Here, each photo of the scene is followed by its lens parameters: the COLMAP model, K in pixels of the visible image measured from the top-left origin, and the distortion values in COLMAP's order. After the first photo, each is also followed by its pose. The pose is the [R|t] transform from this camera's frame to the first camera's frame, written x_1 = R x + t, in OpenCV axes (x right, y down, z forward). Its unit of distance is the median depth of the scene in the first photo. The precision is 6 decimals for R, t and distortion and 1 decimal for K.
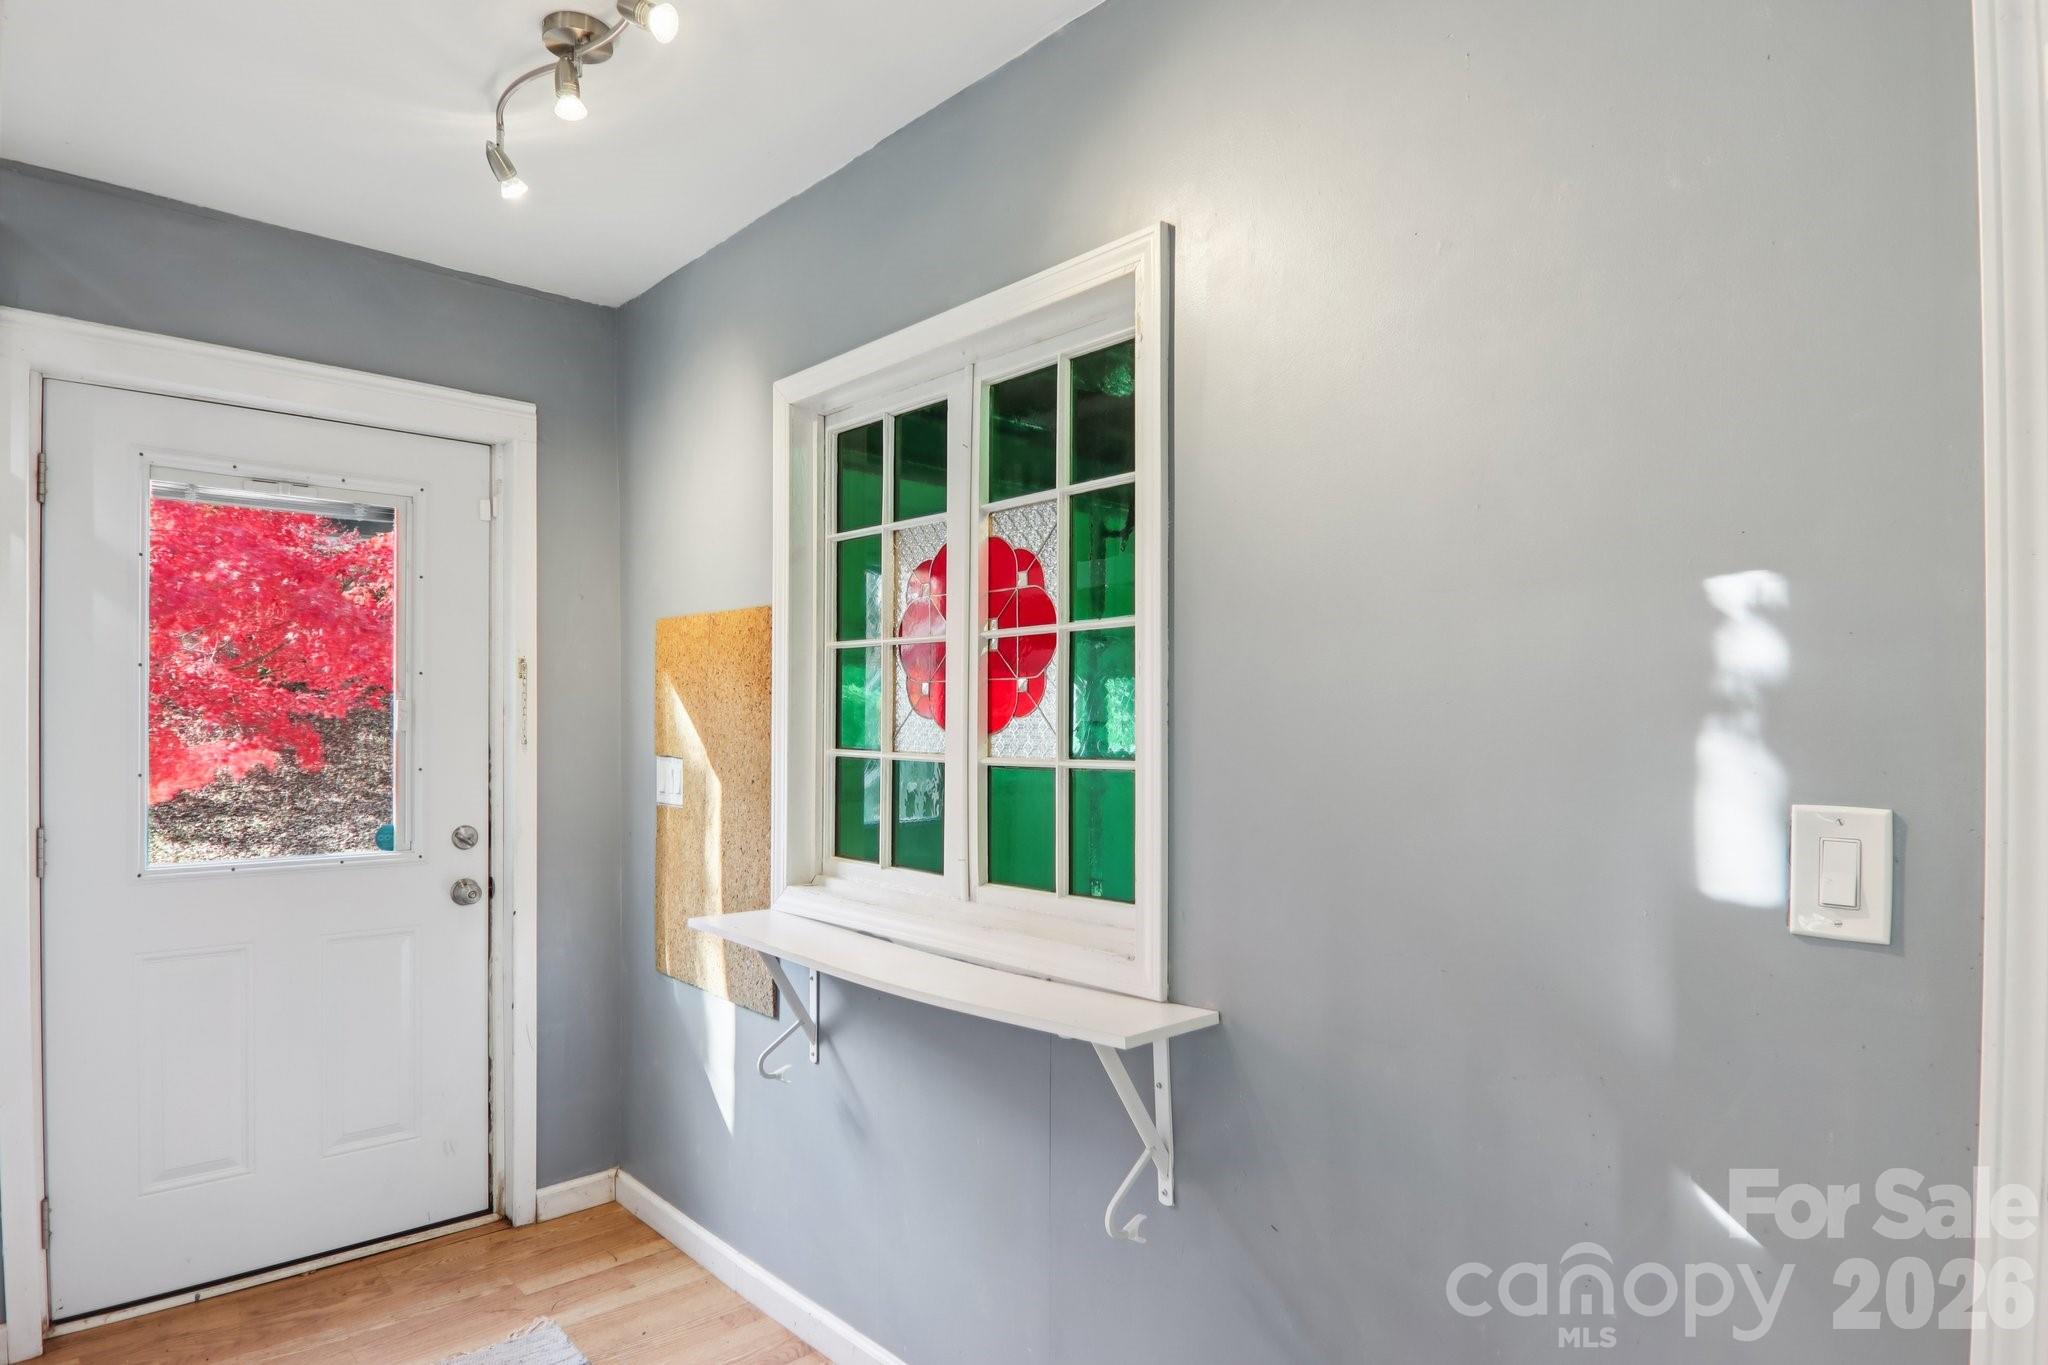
lens RADIAL K [[1130.8, 0, 1019.6], [0, 1130.8, 716.9], [0, 0, 1]] dist [0.004838, -0.021381]
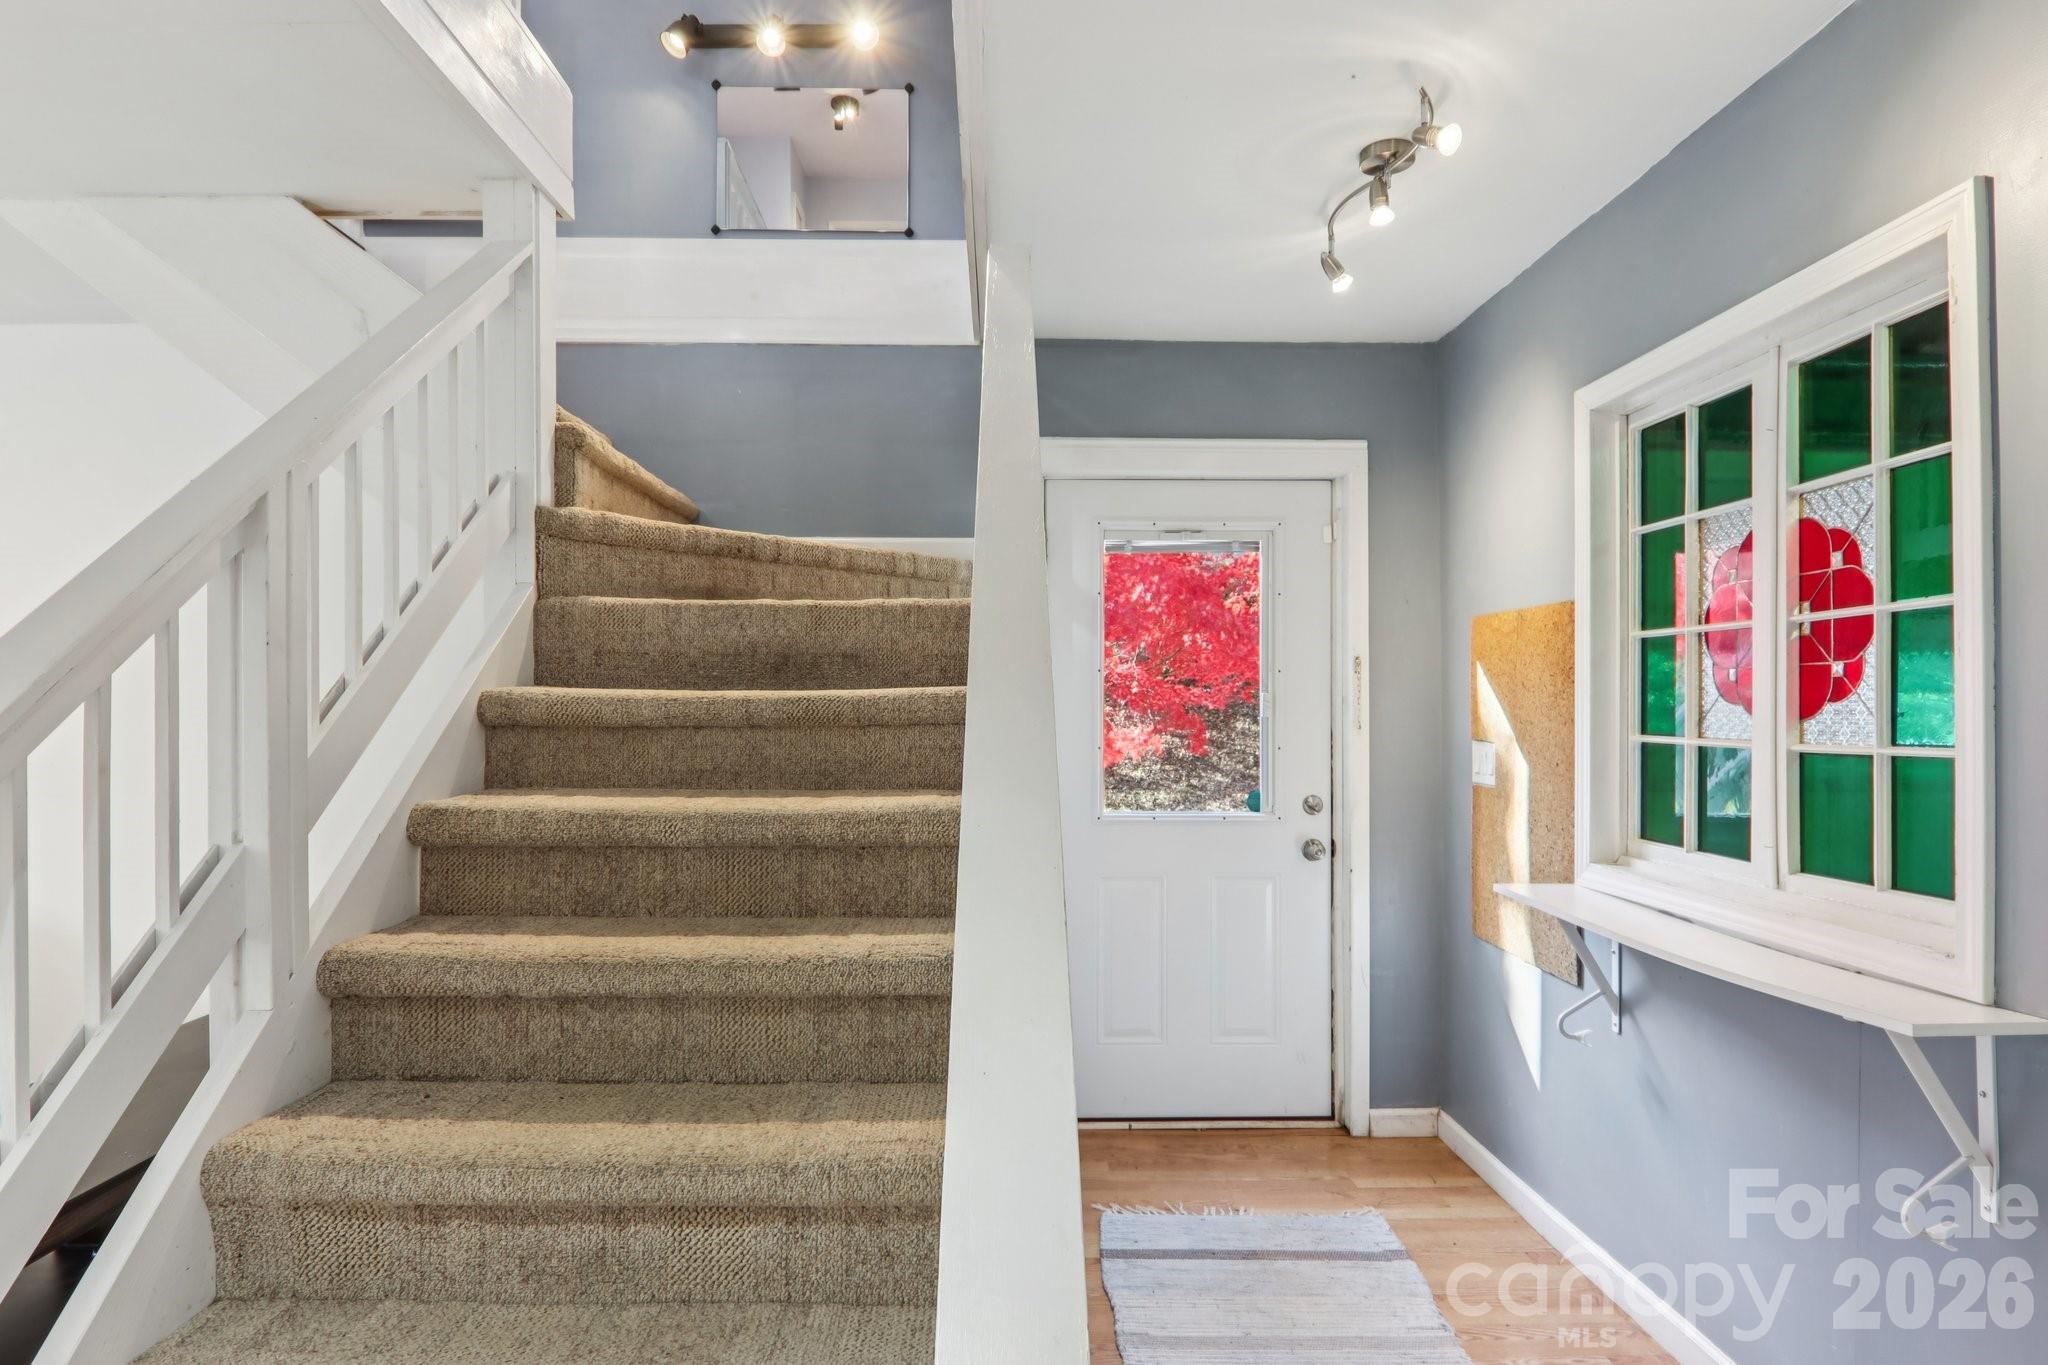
lens RADIAL K [[1130.8, 0, 1019.6], [0, 1130.8, 716.9], [0, 0, 1]] dist [0.004838, -0.021381]
pose [[0.752270, 0.001538, -0.658853, 0.092496], [0.003912, 0.999969, 0.006802, 0.002698], [0.658843, -0.007694, 0.752241, -0.153651]]
